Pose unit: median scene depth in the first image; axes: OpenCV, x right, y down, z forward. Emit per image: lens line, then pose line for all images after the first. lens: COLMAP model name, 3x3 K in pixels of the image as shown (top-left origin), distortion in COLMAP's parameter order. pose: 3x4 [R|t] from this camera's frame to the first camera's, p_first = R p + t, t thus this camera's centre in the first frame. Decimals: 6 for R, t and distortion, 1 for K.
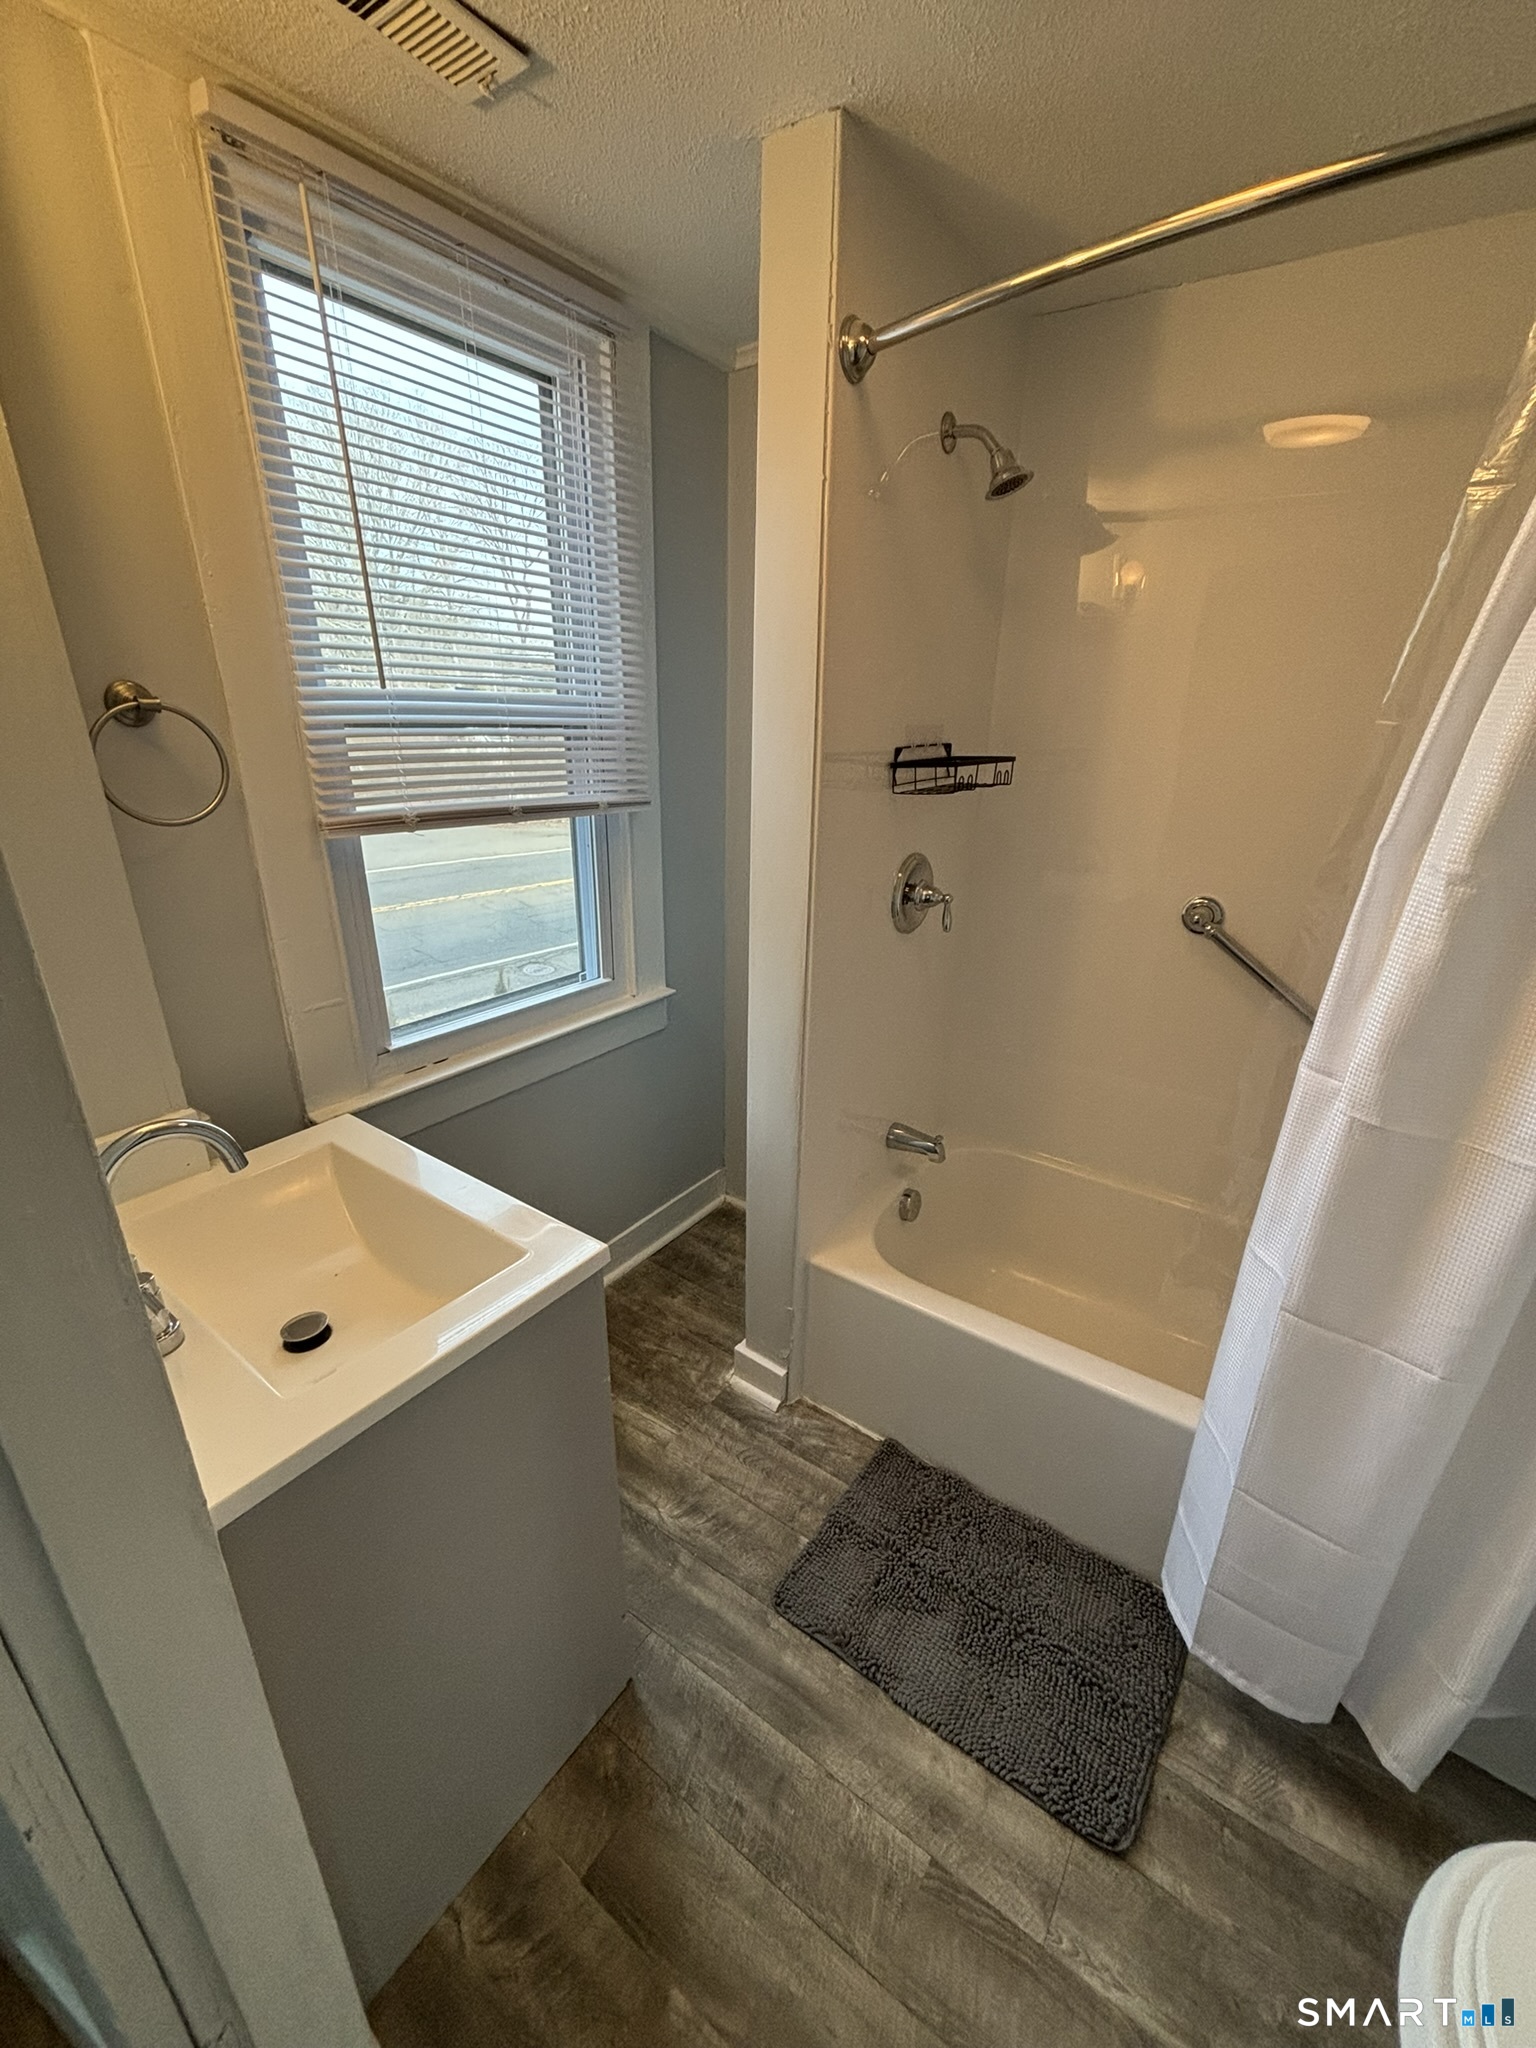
lens RADIAL K [[830.0, 0, 765.6], [0, 830.0, 1018.4], [0, 0, 1]] dist [-0.000332, 0.001485]
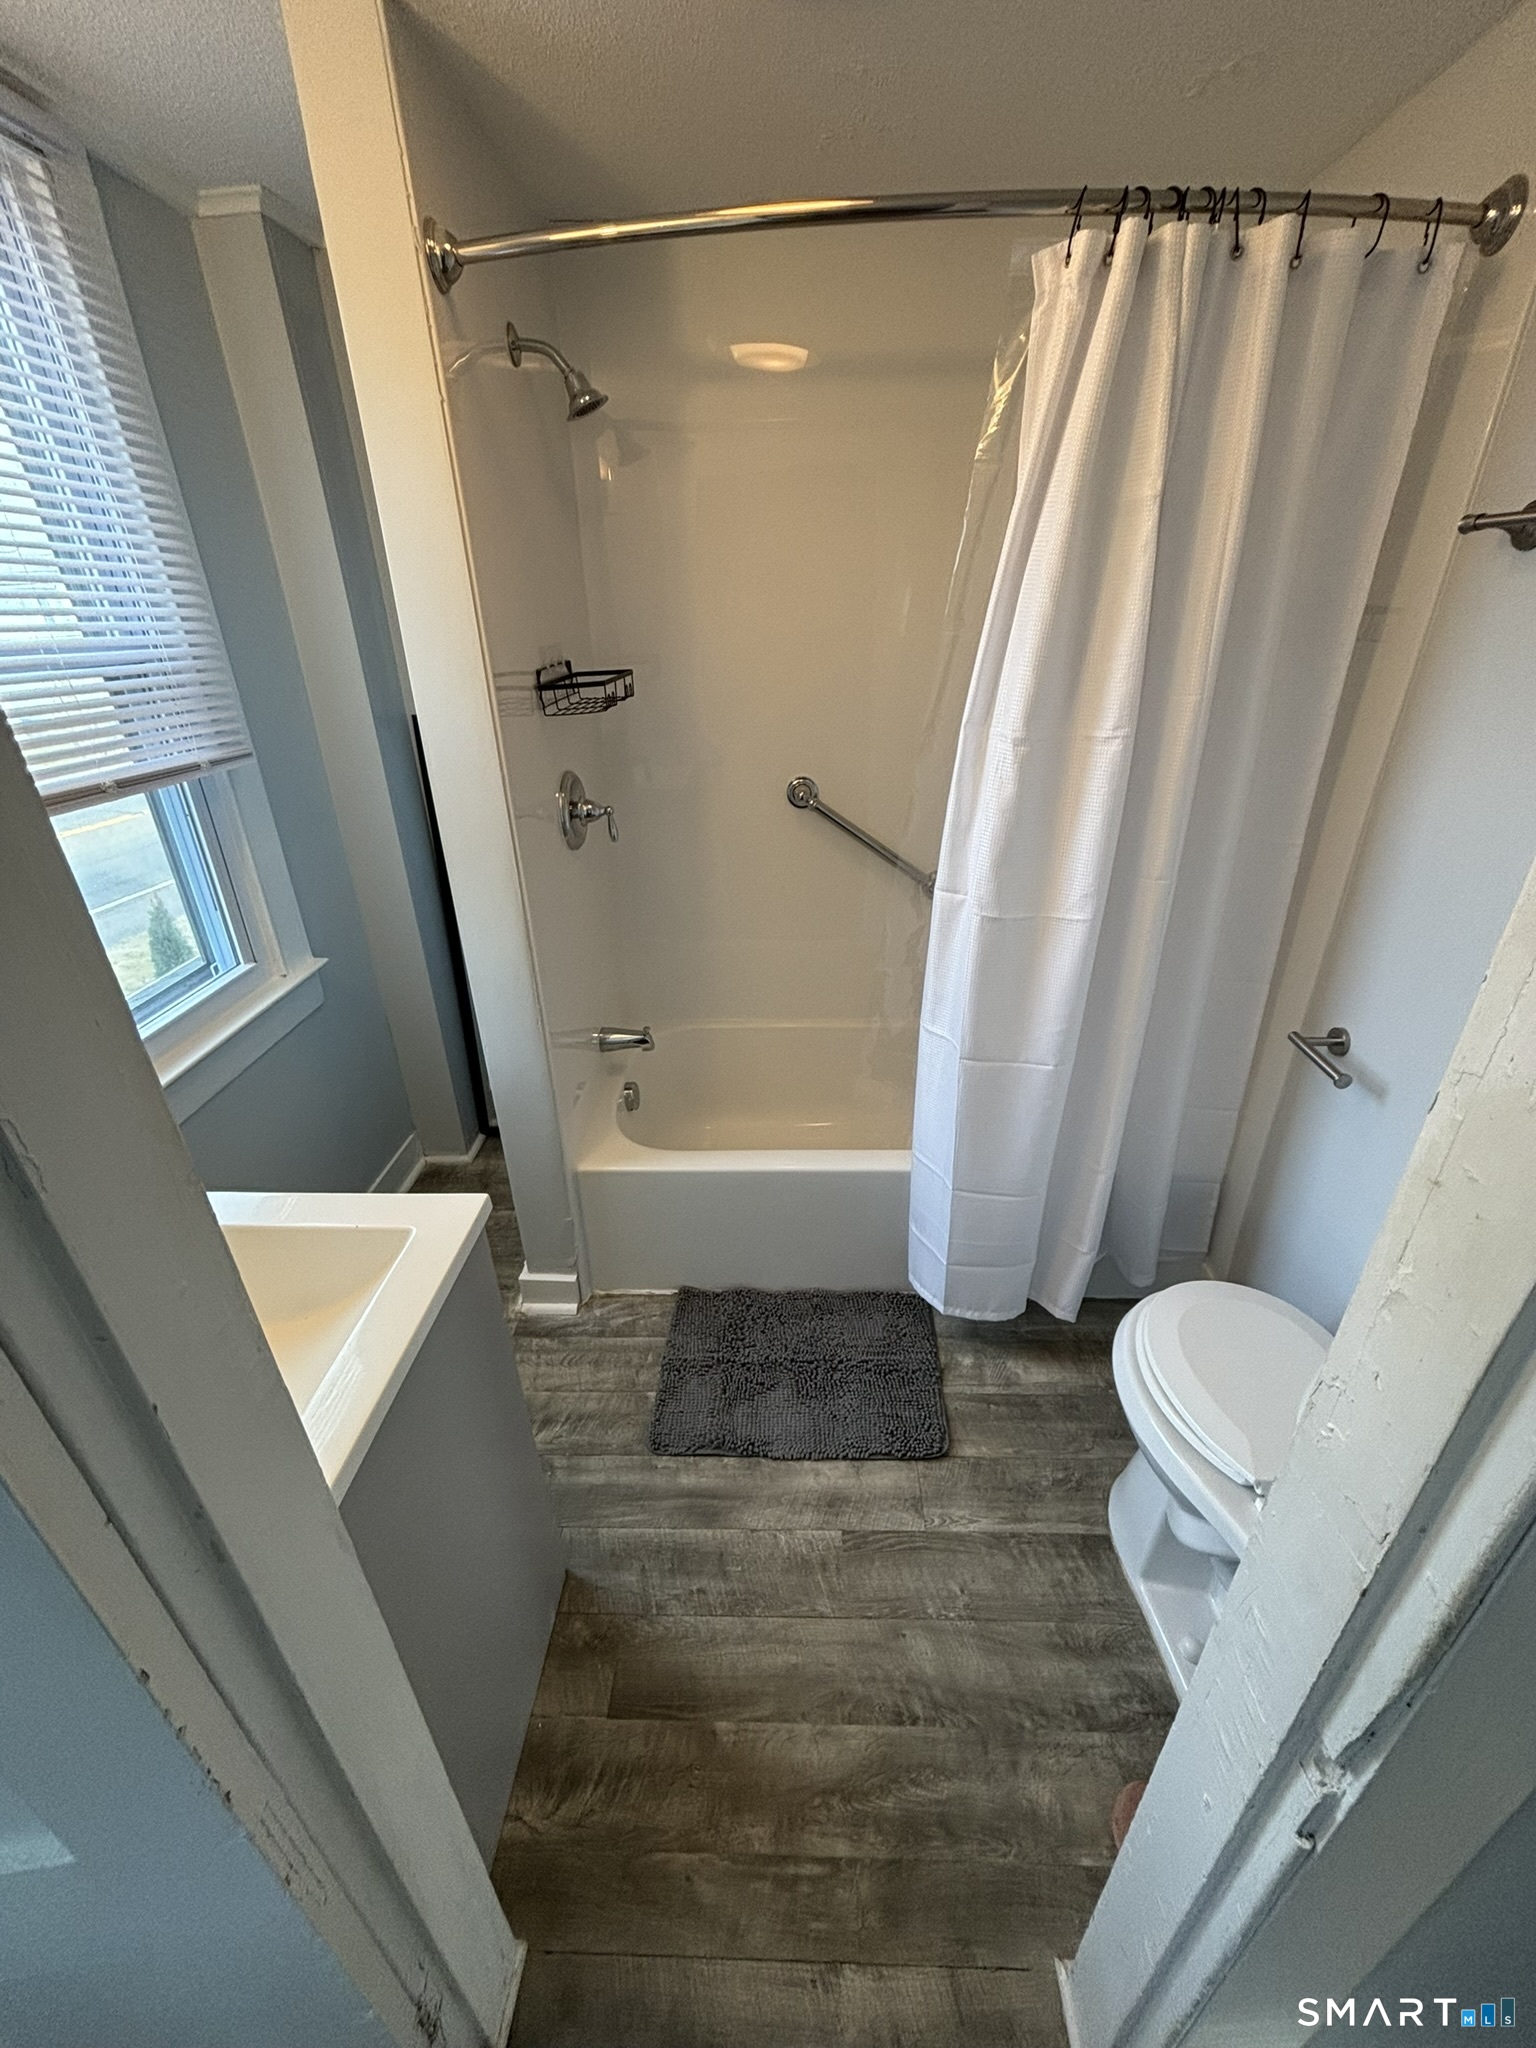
lens RADIAL K [[830.0, 0, 765.6], [0, 830.0, 1018.4], [0, 0, 1]] dist [-0.000332, 0.001485]
pose [[0.836909, -0.276174, 0.472559, -0.230766], [0.222829, 0.960499, 0.166702, -0.023406], [-0.499931, -0.034215, 0.865389, -0.049176]]
